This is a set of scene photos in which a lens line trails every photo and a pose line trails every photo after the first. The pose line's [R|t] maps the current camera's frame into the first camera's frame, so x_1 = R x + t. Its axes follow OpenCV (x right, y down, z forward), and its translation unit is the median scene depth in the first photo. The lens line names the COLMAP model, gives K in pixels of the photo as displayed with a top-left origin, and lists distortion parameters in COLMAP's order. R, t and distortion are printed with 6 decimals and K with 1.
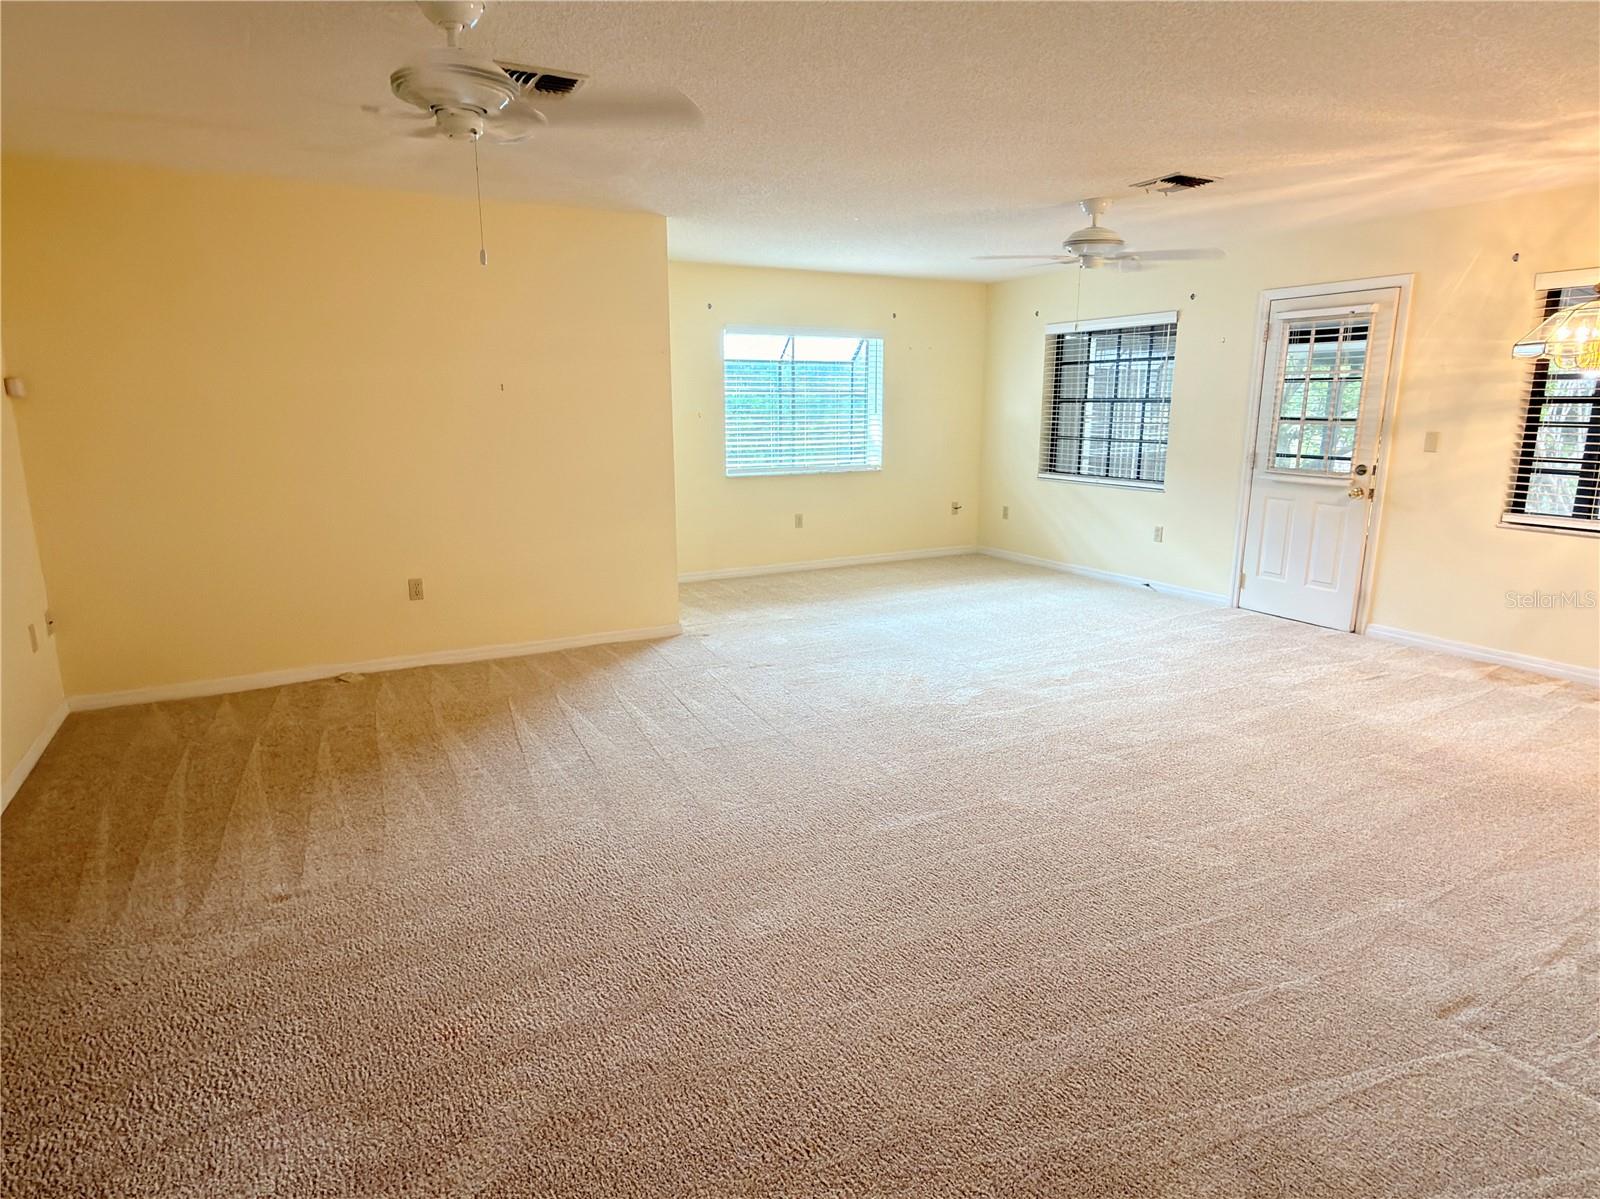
lens RADIAL K [[932.2, 0, 791.9], [0, 932.2, 592.8], [0, 0, 1]] dist [-0.001969, 0.004737]
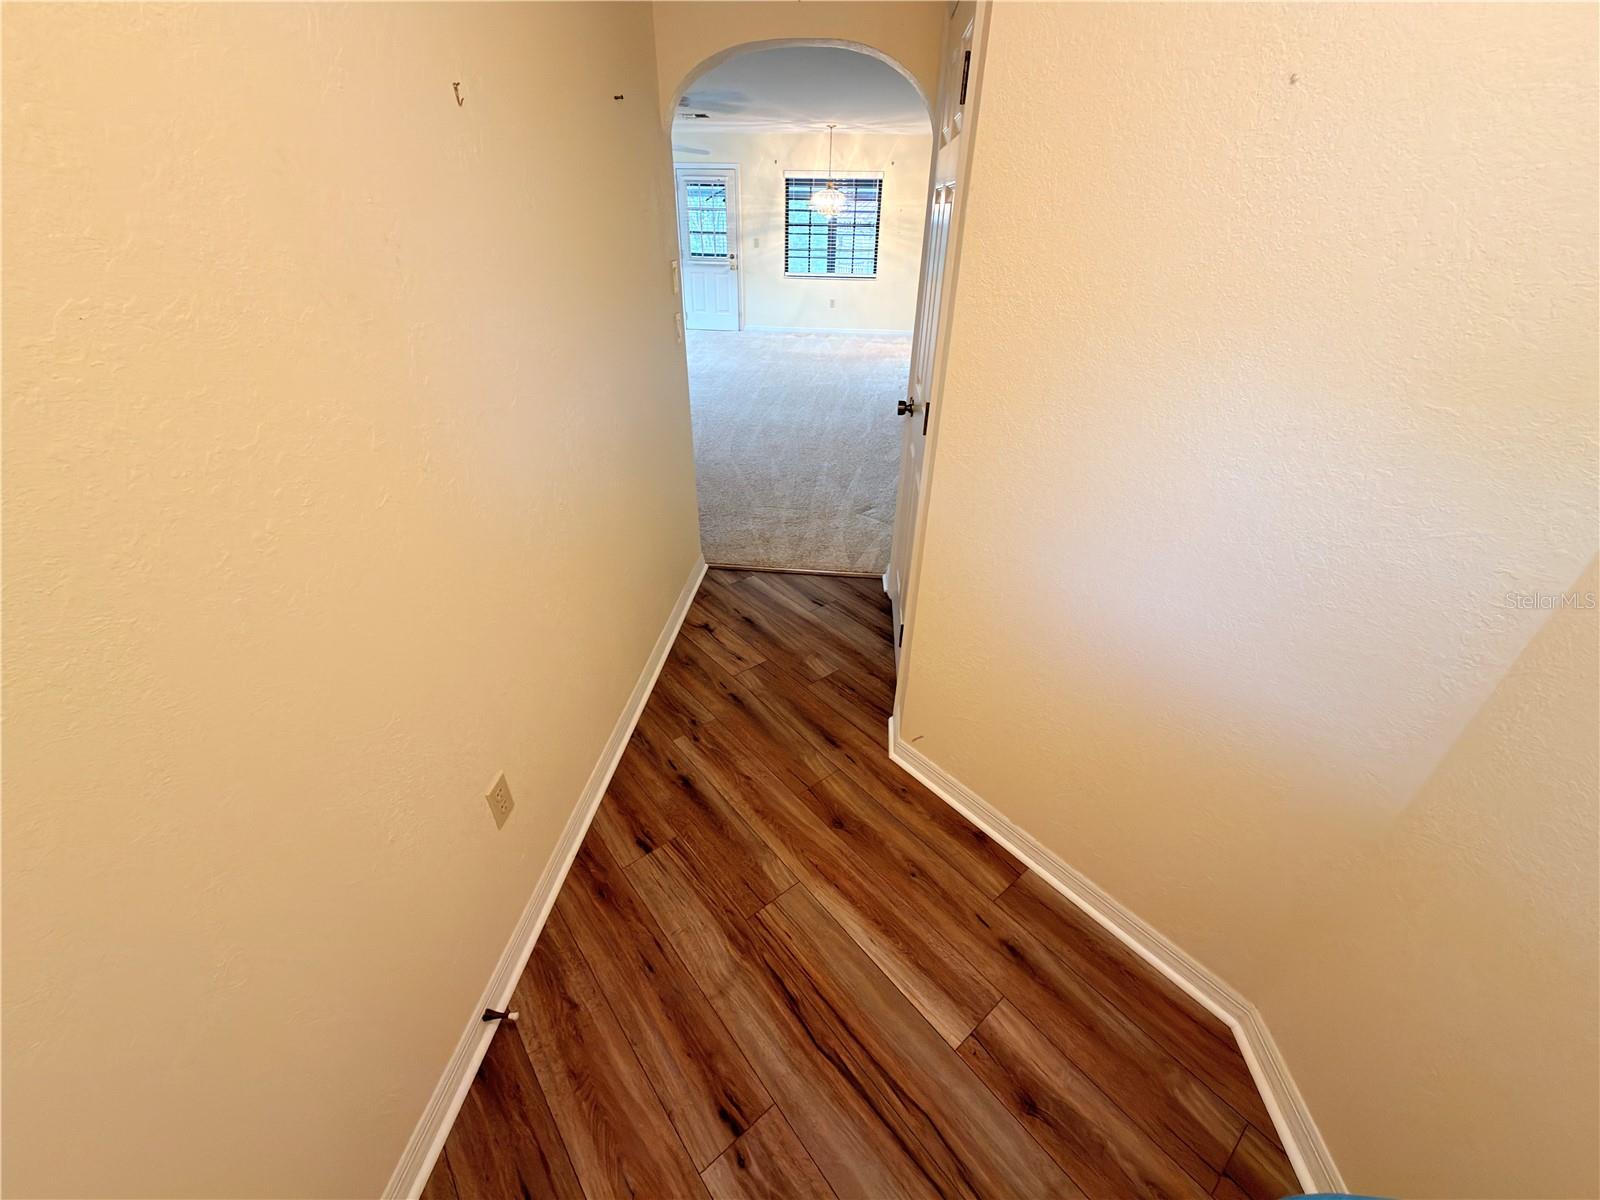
lens RADIAL K [[645.0, 0, 793.1], [0, 645.0, 606.3], [0, 0, 1]] dist [-0.001938, -0.000041]
pose [[0.562041, -0.423306, 0.710579, -0.882171], [0.152249, 0.897379, 0.414164, 0.012173], [-0.812976, -0.124592, 0.568811, -0.186589]]
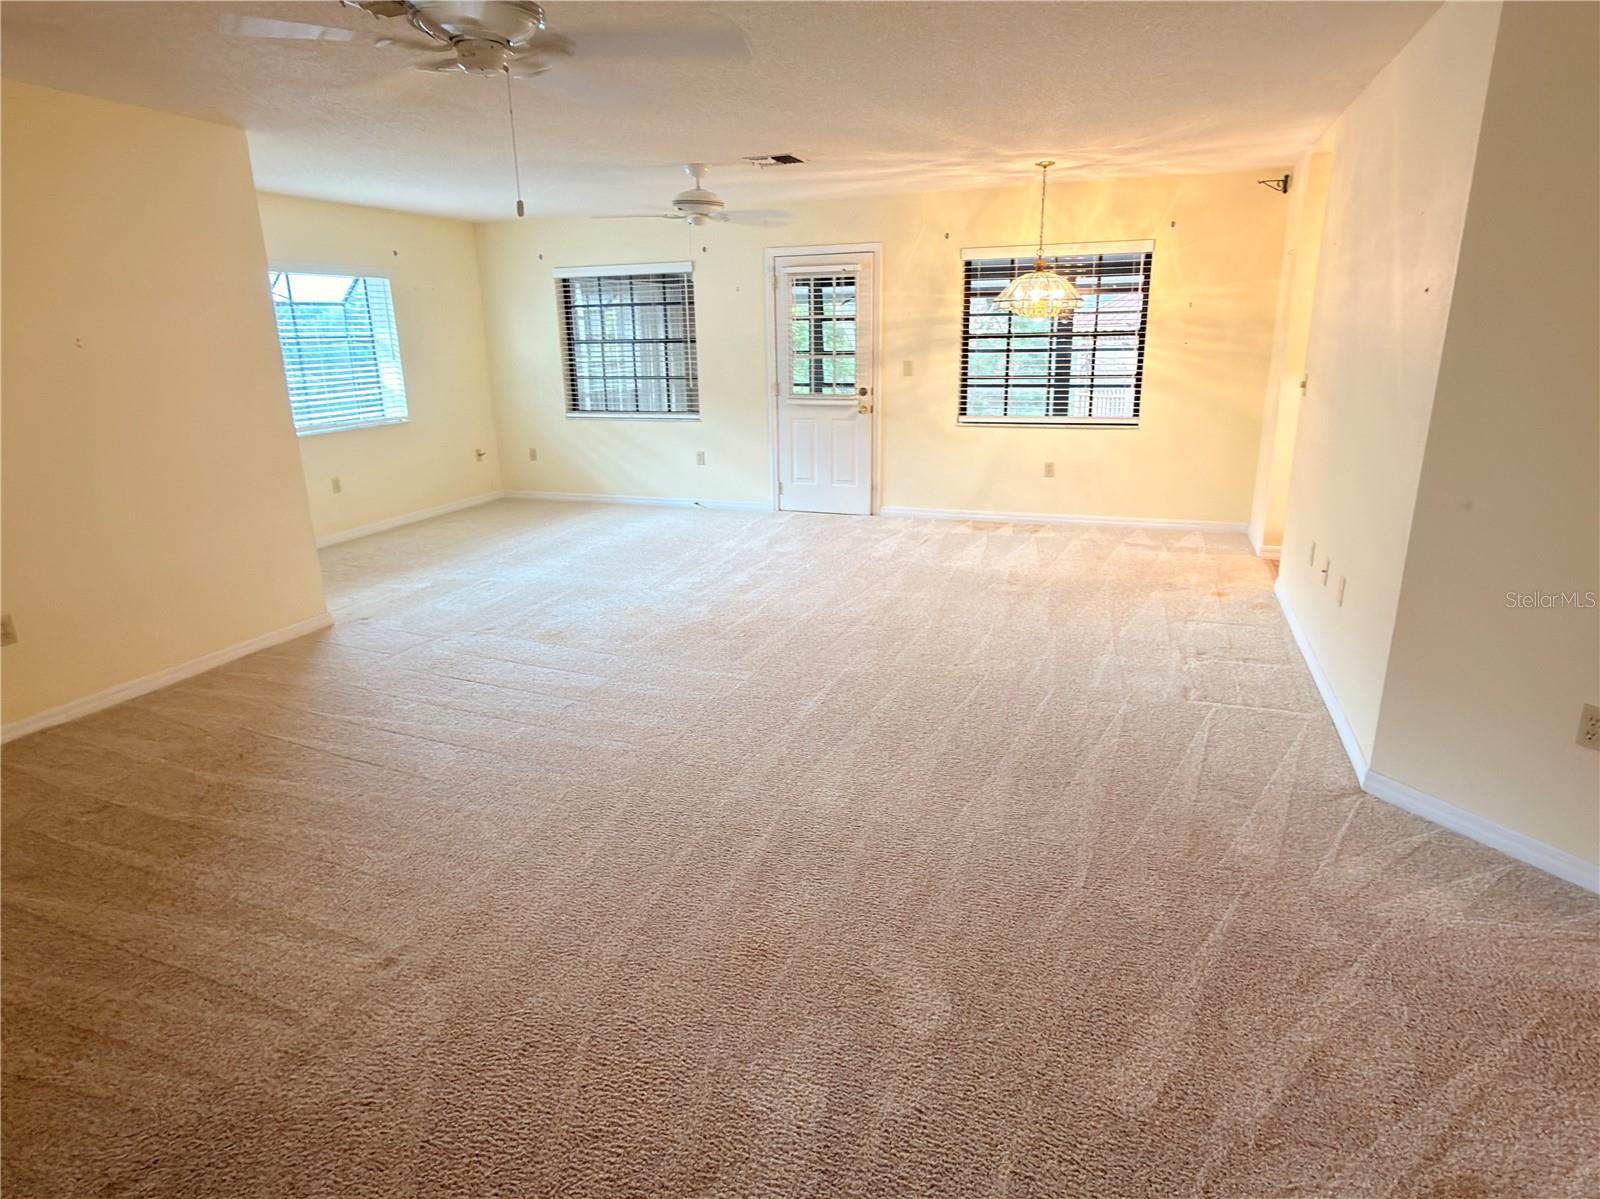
lens RADIAL K [[932.2, 0, 789.3], [0, 932.2, 601.9], [0, 0, 1]] dist [-0.001969, 0.004737]
pose [[0.752121, -0.198250, 0.628499, -0.371352], [0.149866, 0.980145, 0.129828, -0.027713], [-0.641759, -0.003455, 0.766899, 0.050669]]
